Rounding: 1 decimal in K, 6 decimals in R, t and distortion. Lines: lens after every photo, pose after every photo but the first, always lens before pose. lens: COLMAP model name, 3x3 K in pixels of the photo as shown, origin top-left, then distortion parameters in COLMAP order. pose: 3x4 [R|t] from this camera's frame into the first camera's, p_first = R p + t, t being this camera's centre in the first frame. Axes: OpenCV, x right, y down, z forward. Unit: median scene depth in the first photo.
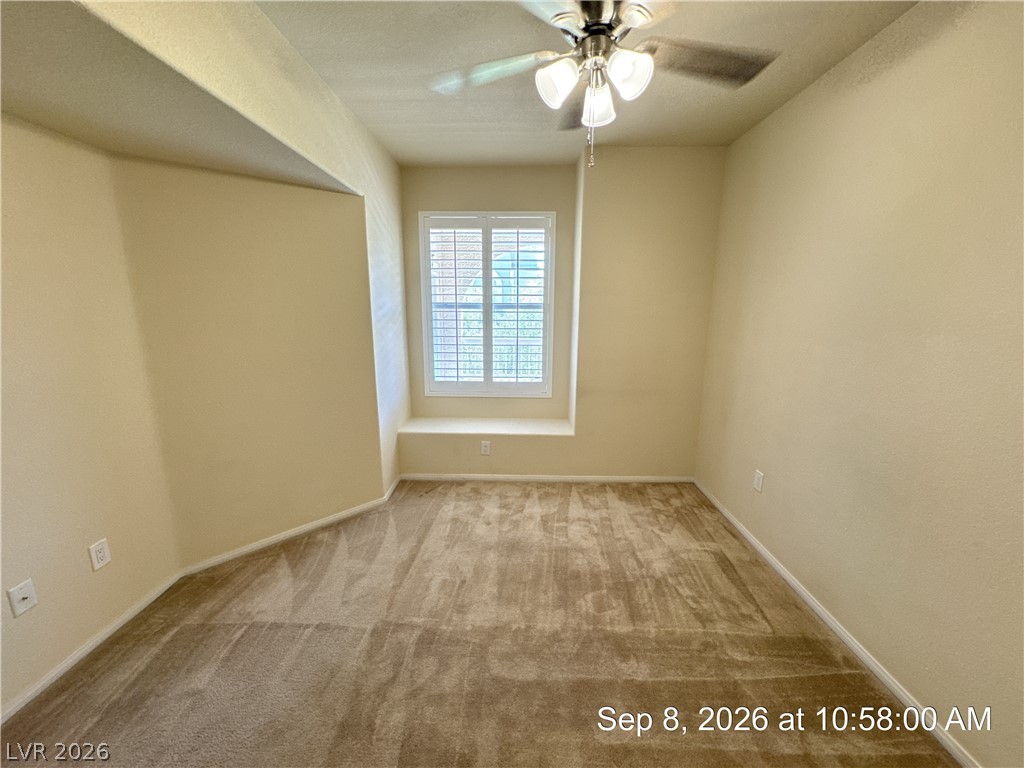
lens RADIAL K [[409.7, 0, 513.1], [0, 409.7, 383.9], [0, 0, 1]] dist [-0.002683, -0.000280]
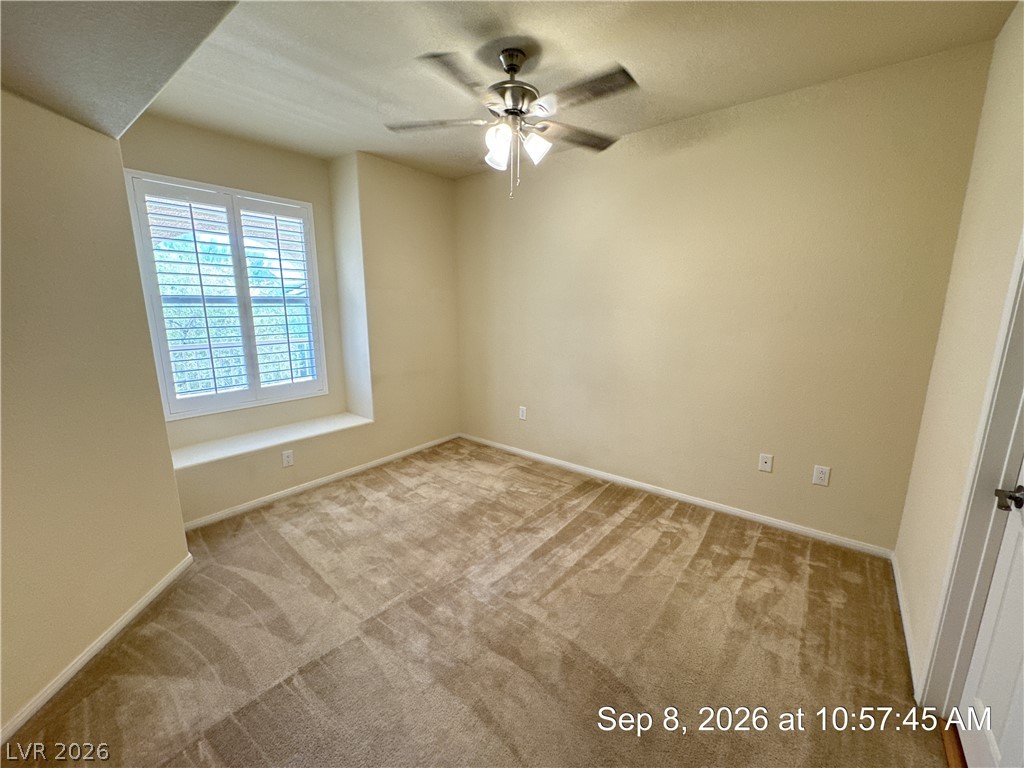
lens RADIAL K [[424.5, 0, 512.0], [0, 424.5, 384.0], [0, 0, 1]] dist [0.002046, -0.000145]
pose [[0.597636, -0.154280, 0.786784, -0.543337], [0.146569, 0.985798, 0.081971, -0.009994], [-0.788257, 0.066329, 0.611761, 0.037387]]
